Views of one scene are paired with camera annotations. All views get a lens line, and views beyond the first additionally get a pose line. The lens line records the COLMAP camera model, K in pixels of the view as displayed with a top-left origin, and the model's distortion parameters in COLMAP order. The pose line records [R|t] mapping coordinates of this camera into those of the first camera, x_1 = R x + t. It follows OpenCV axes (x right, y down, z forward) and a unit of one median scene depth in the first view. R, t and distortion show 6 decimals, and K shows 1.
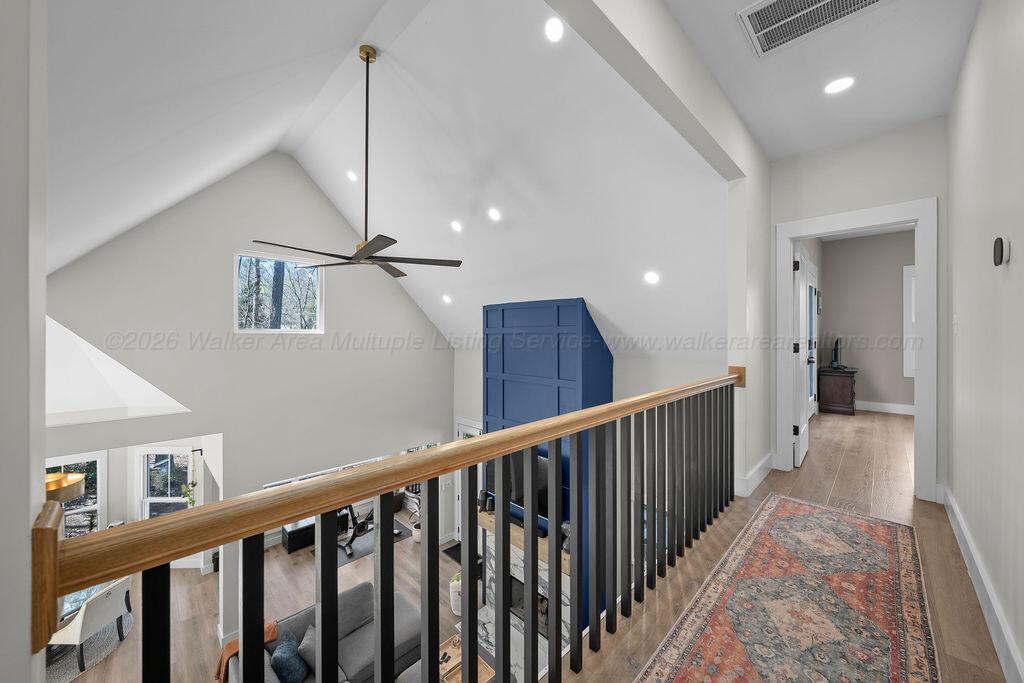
lens RADIAL K [[373.8, 0, 512.0], [0, 373.8, 341.5], [0, 0, 1]] dist [0.000179, 0.000018]
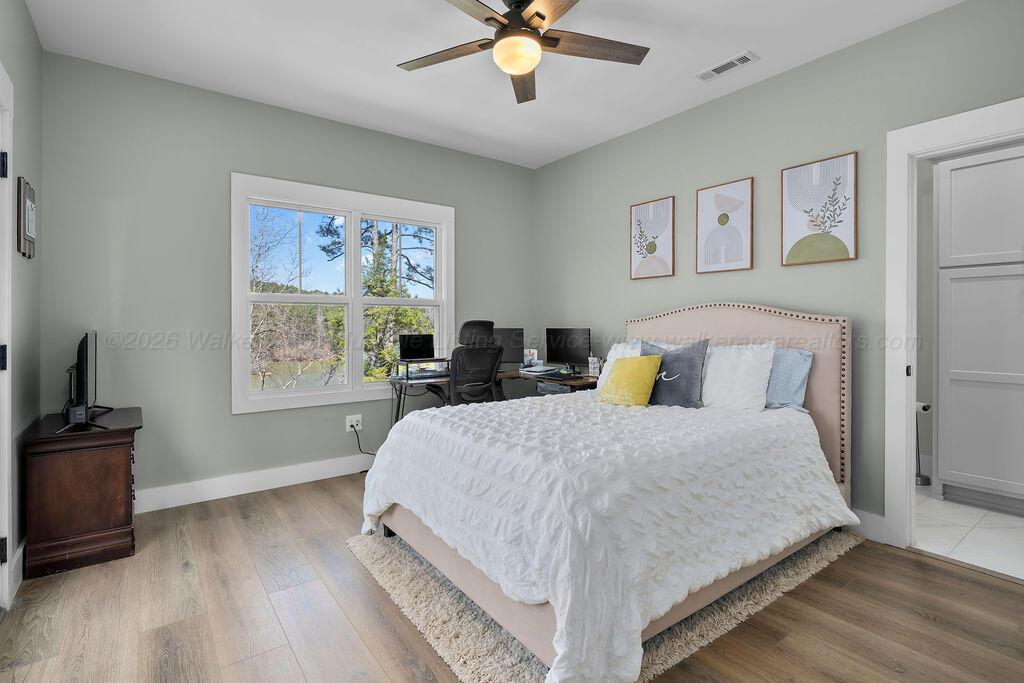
lens RADIAL K [[491.6, 0, 512.2], [0, 491.6, 321.1], [0, 0, 1]] dist [-0.001057, -0.000229]
pose [[0.145355, 0.001748, 0.989378, 0.504065], [0.005498, 0.999982, -0.002575, -0.011575], [-0.989364, 0.005814, 0.145343, 0.573744]]
